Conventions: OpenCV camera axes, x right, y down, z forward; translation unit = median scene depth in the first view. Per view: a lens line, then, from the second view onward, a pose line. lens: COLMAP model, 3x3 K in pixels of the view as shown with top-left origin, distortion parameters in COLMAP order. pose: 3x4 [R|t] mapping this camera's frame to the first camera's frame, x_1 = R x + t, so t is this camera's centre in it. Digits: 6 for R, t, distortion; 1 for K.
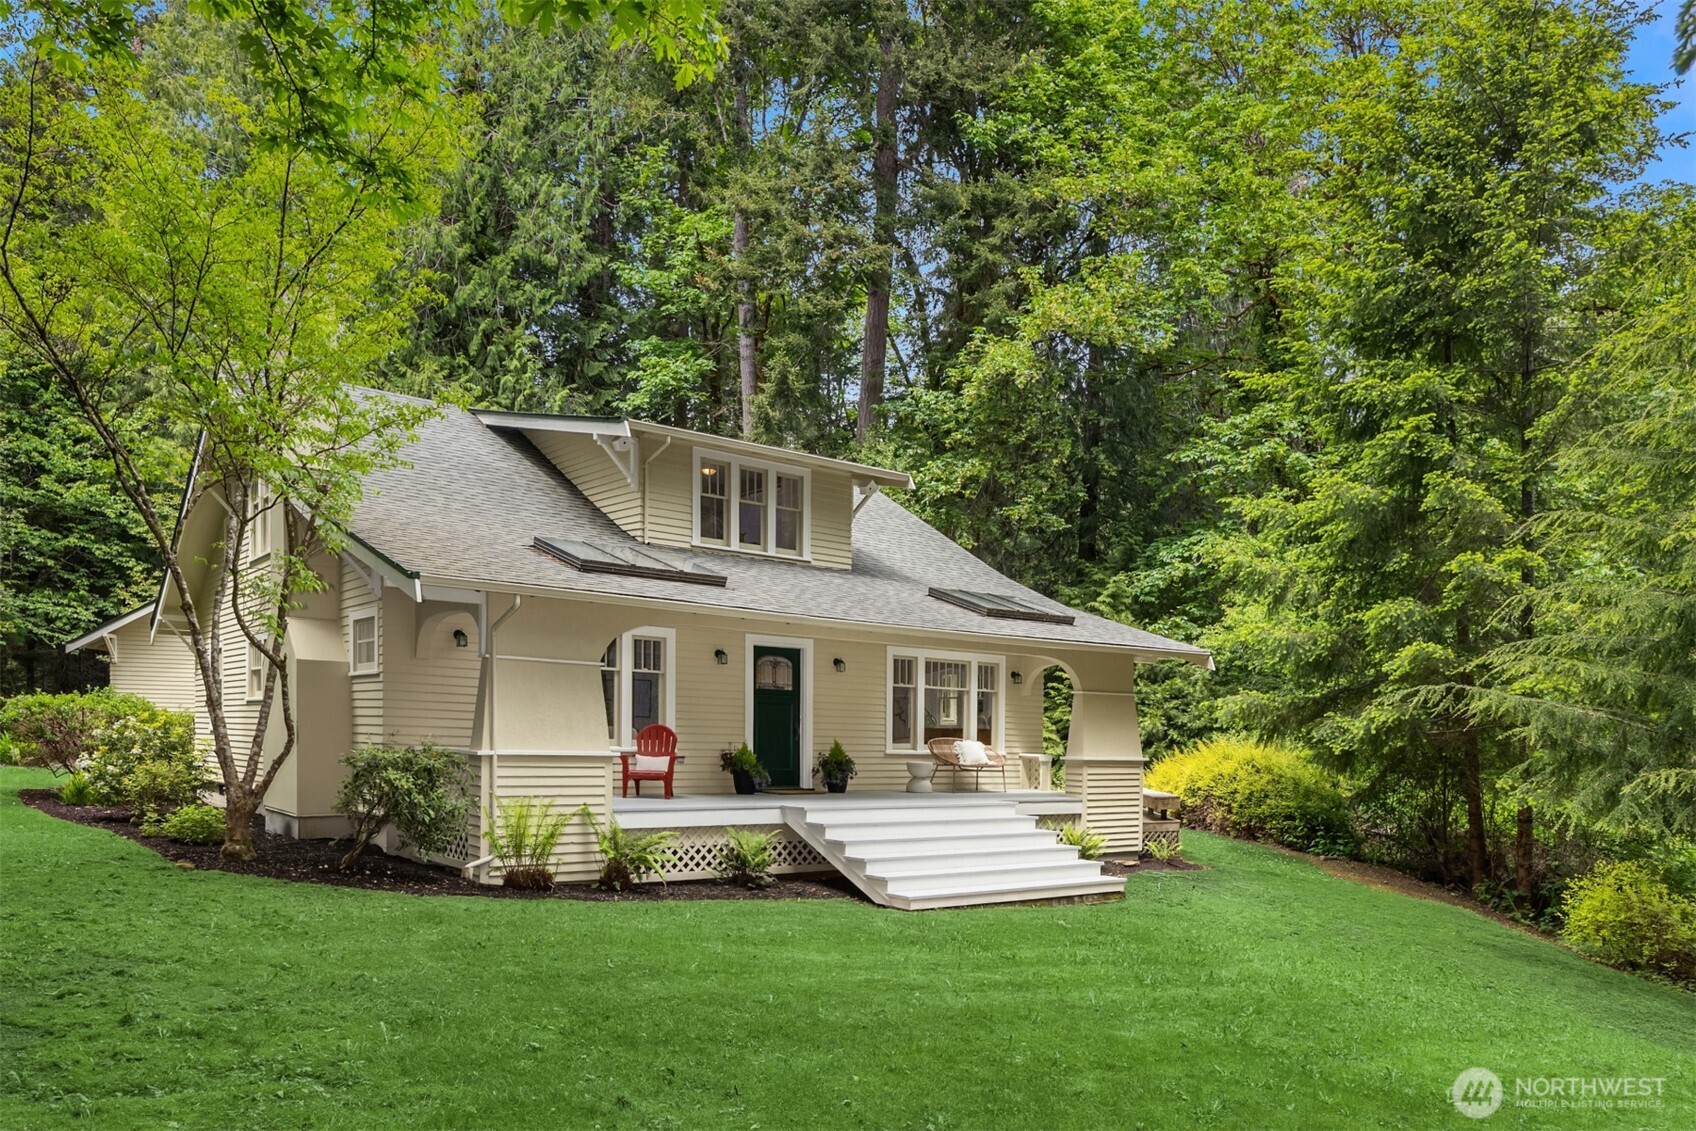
lens RADIAL K [[1176.9, 0, 844.8], [0, 1176.9, 692.2], [0, 0, 1]] dist [0.001255, 0.001020]
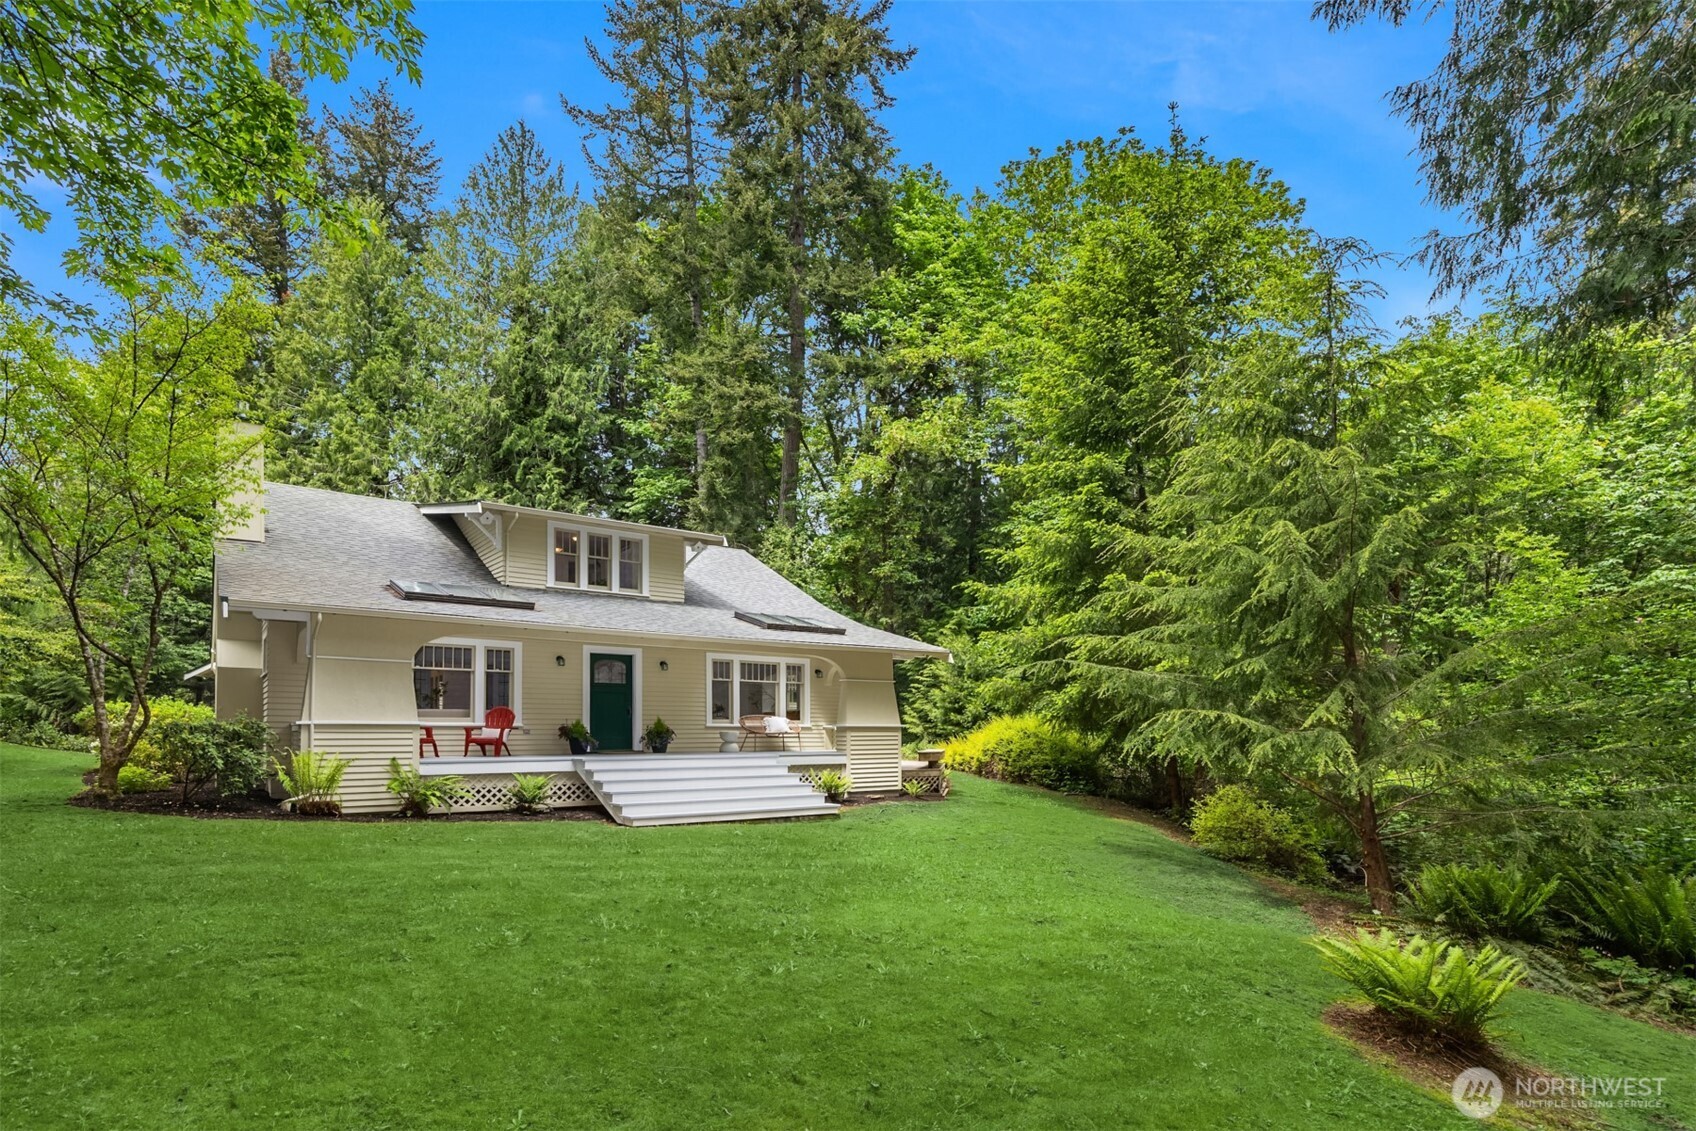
lens RADIAL K [[784.4, 0, 806.4], [0, 784.4, 663.7], [0, 0, 1]] dist [-0.000473, -0.000136]
pose [[0.998633, -0.037514, -0.036404, 0.114405], [0.035675, 0.998116, -0.049924, 0.016203], [0.038208, 0.048557, 0.998089, 0.019789]]
